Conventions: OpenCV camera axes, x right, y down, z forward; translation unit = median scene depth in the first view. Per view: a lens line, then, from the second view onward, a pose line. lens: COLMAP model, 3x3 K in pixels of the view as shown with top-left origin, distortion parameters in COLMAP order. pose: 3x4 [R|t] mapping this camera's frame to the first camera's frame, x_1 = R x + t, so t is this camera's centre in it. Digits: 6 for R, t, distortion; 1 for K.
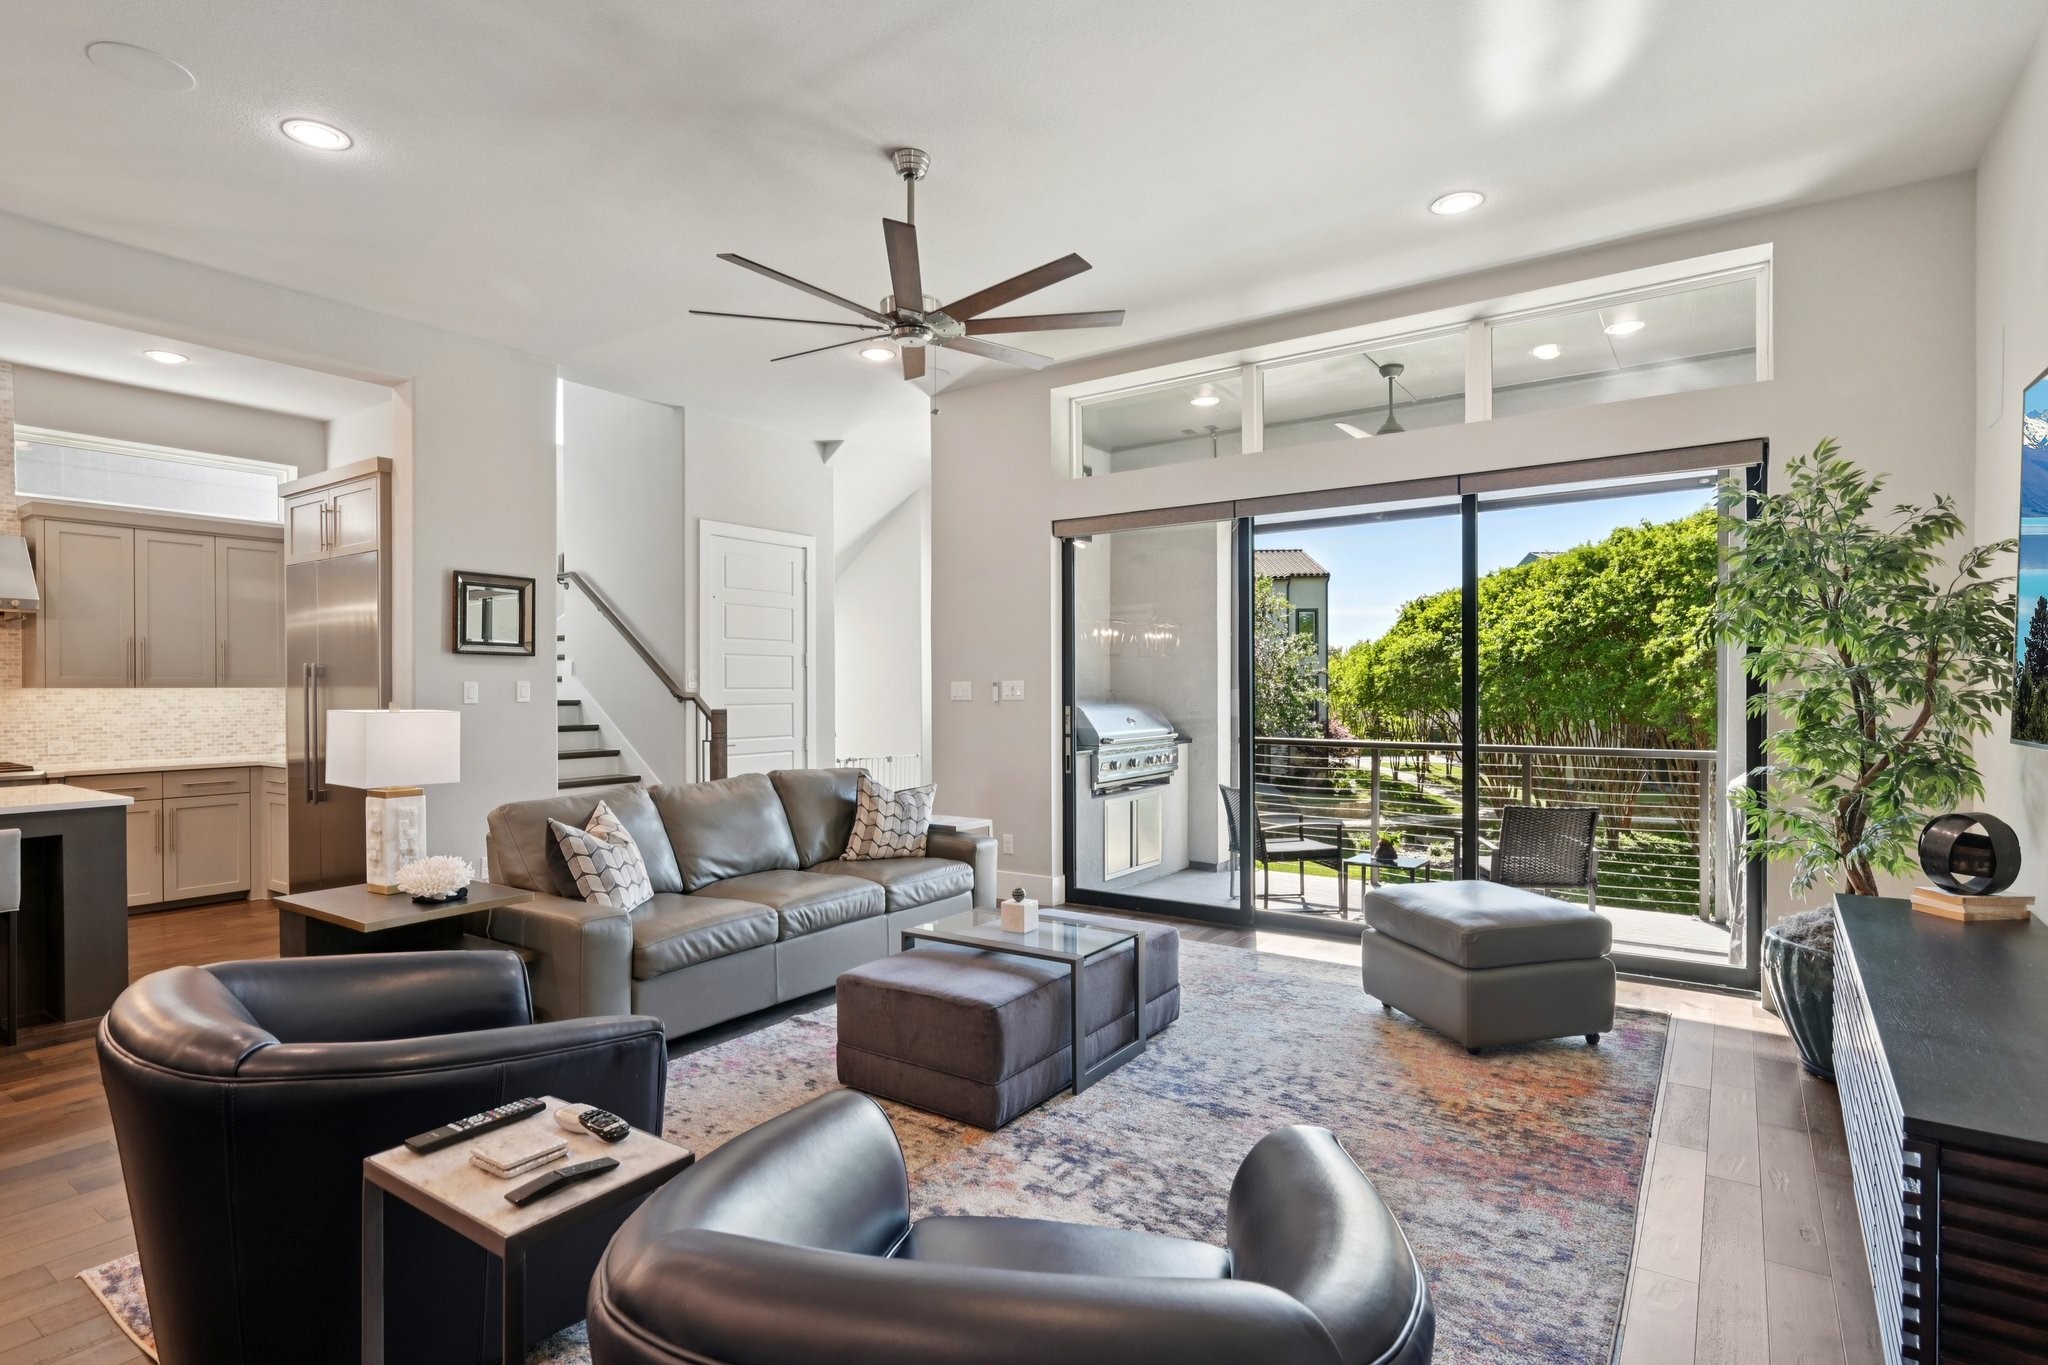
lens RADIAL K [[1044.9, 0, 1032.4], [0, 1044.9, 696.8], [0, 0, 1]] dist [0.000013, -0.000297]
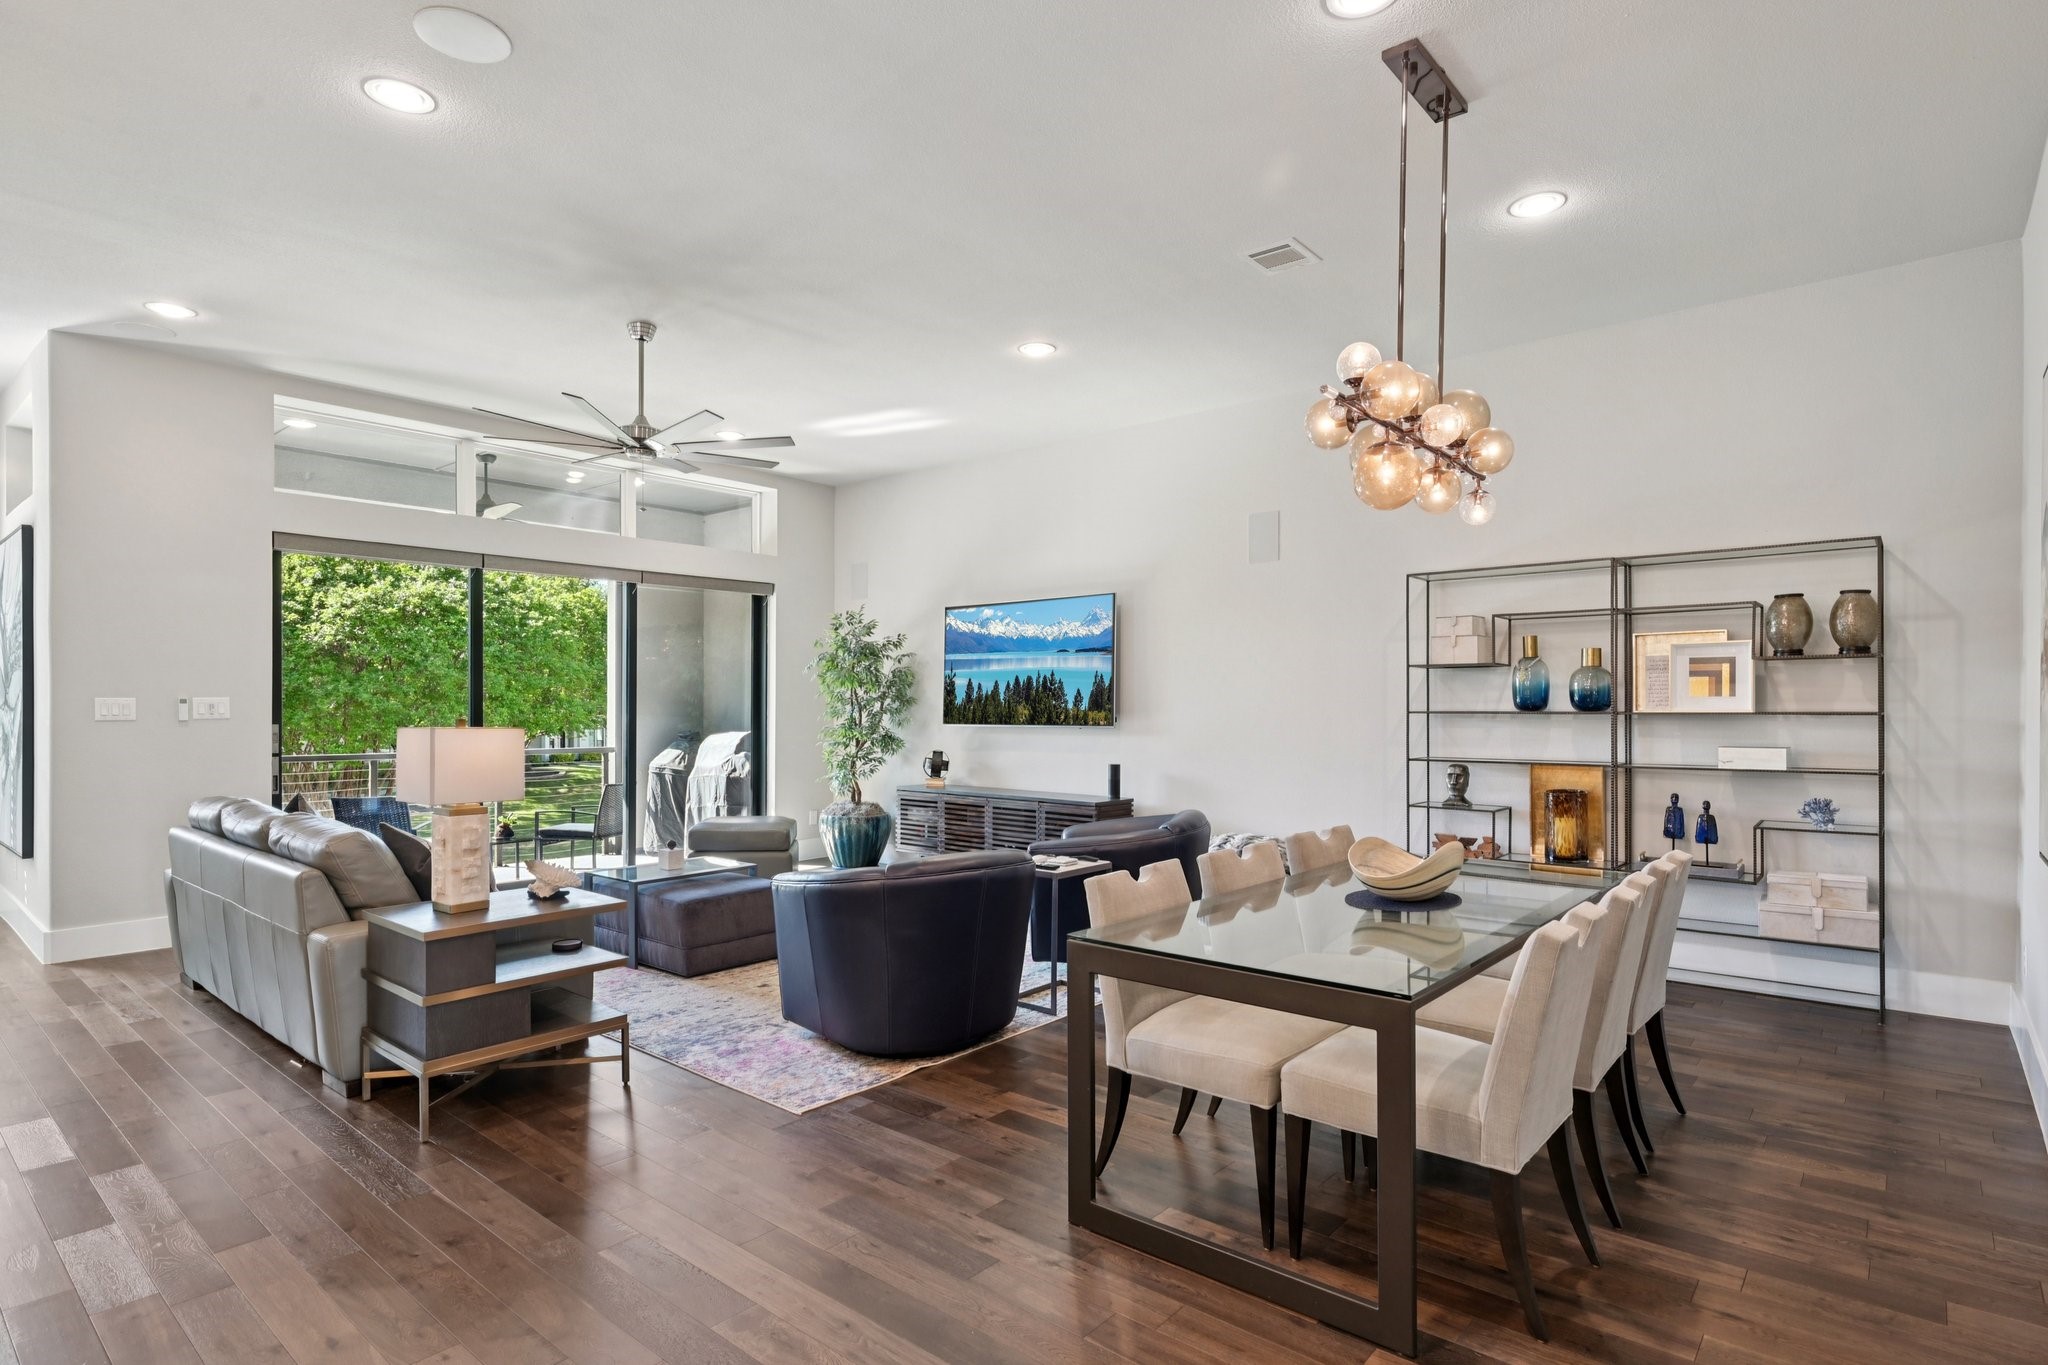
lens RADIAL K [[1044.9, 0, 1008.3], [0, 1044.9, 719.5], [0, 0, 1]] dist [0.000013, -0.000297]
pose [[0.119812, -0.009581, 0.992750, -0.793133], [0.005433, 0.999945, 0.008995, -0.000668], [-0.992782, 0.004316, 0.119857, 0.199502]]
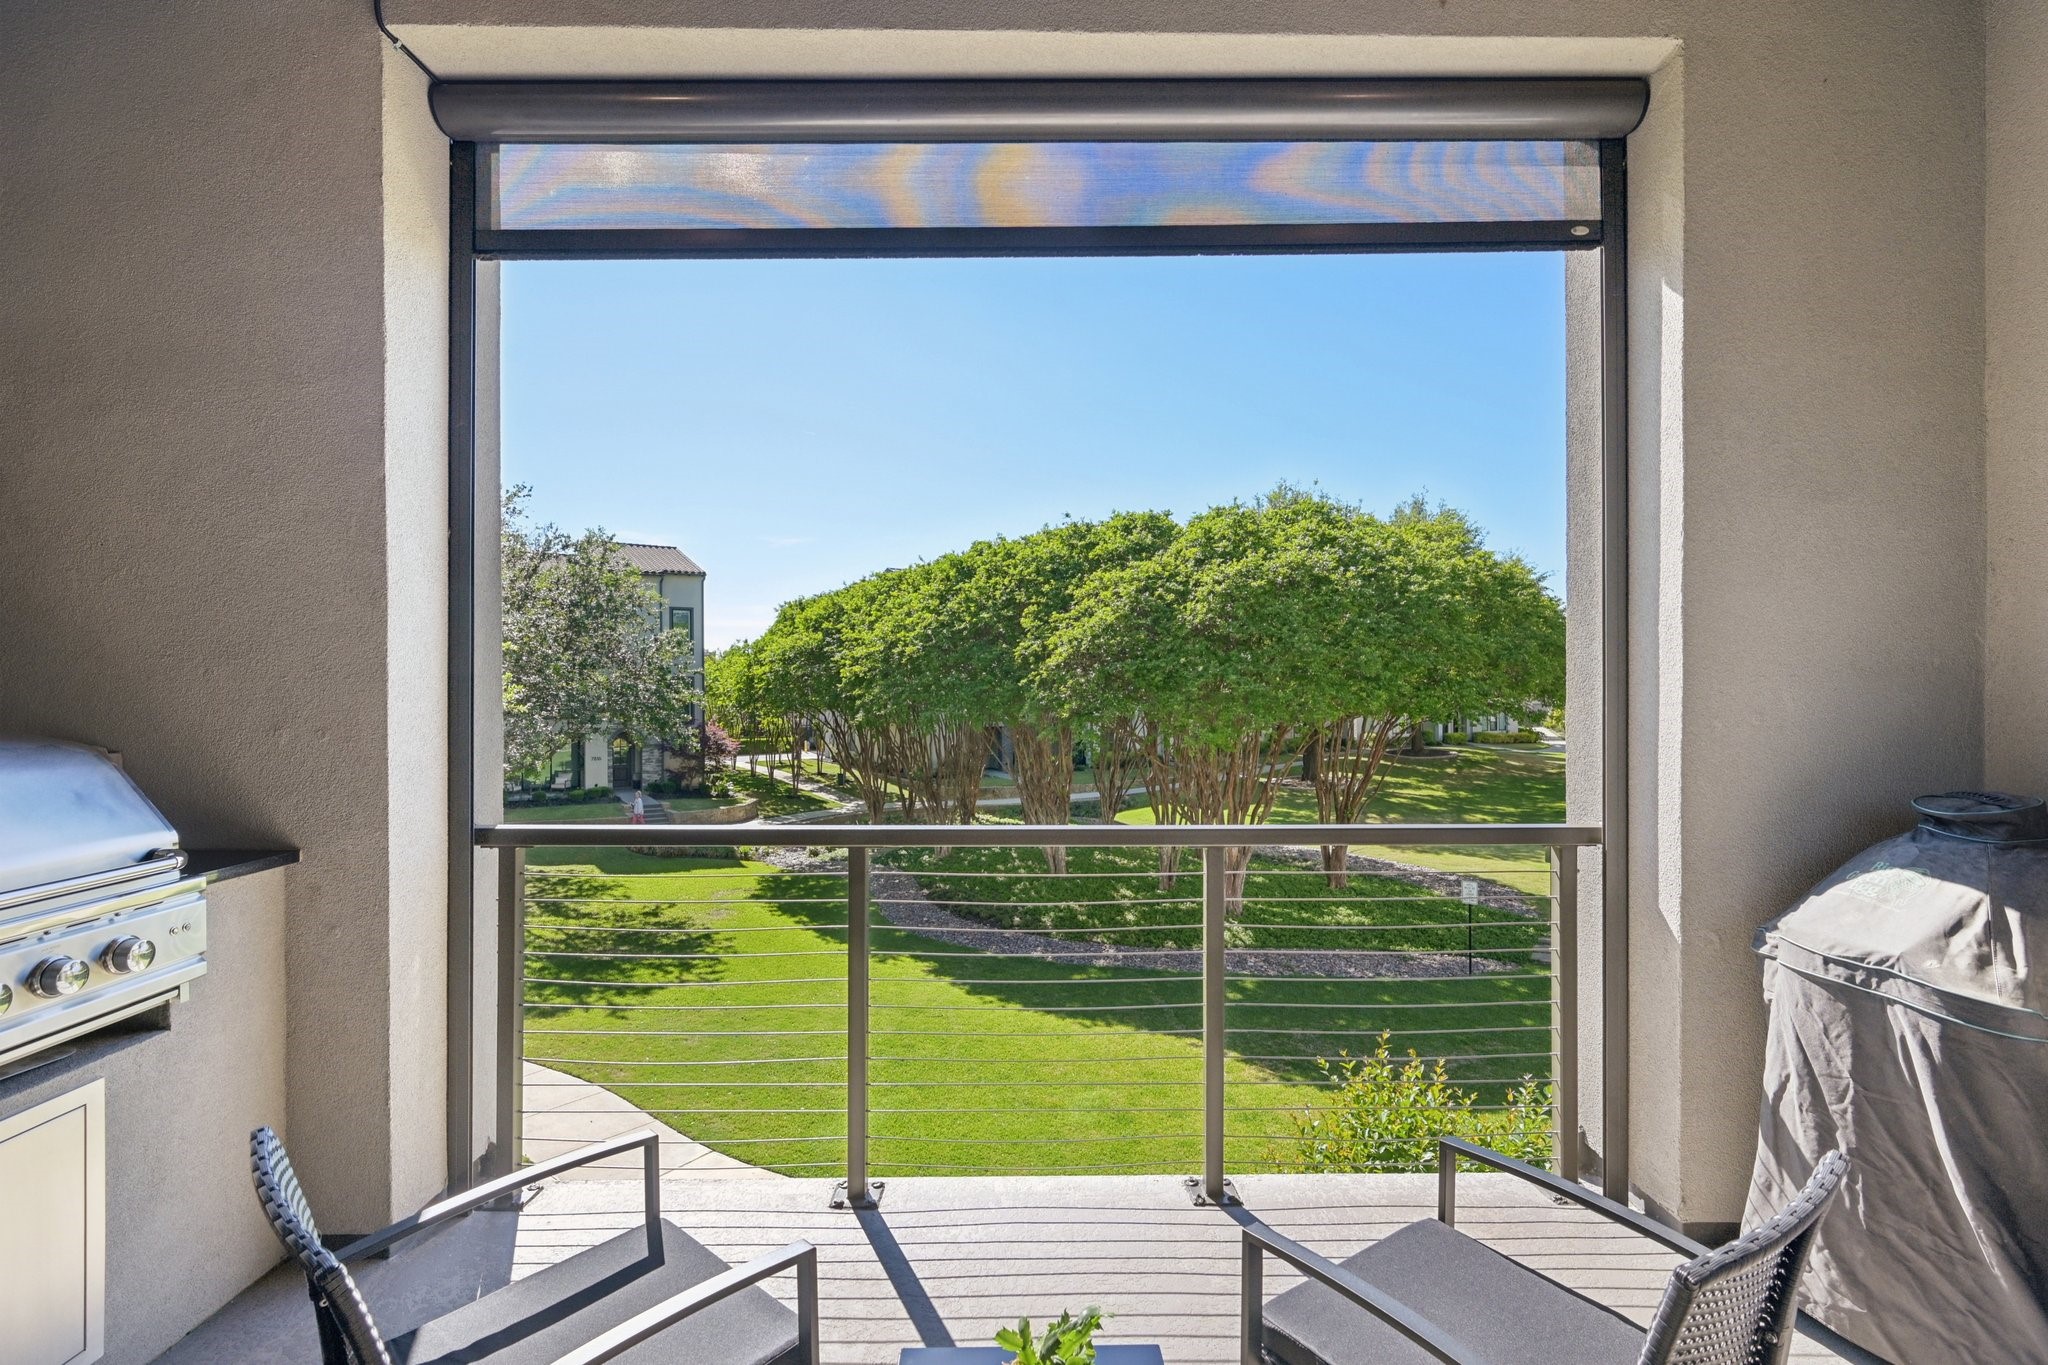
lens RADIAL K [[925.1, 0, 1028.5], [0, 925.1, 690.6], [0, 0, 1]] dist [0.001770, -0.000291]
pose [[0.816854, -0.001283, 0.576843, 0.201967], [0.005067, 0.999975, -0.004951, -0.007709], [-0.576822, 0.006967, 0.816840, 0.758318]]
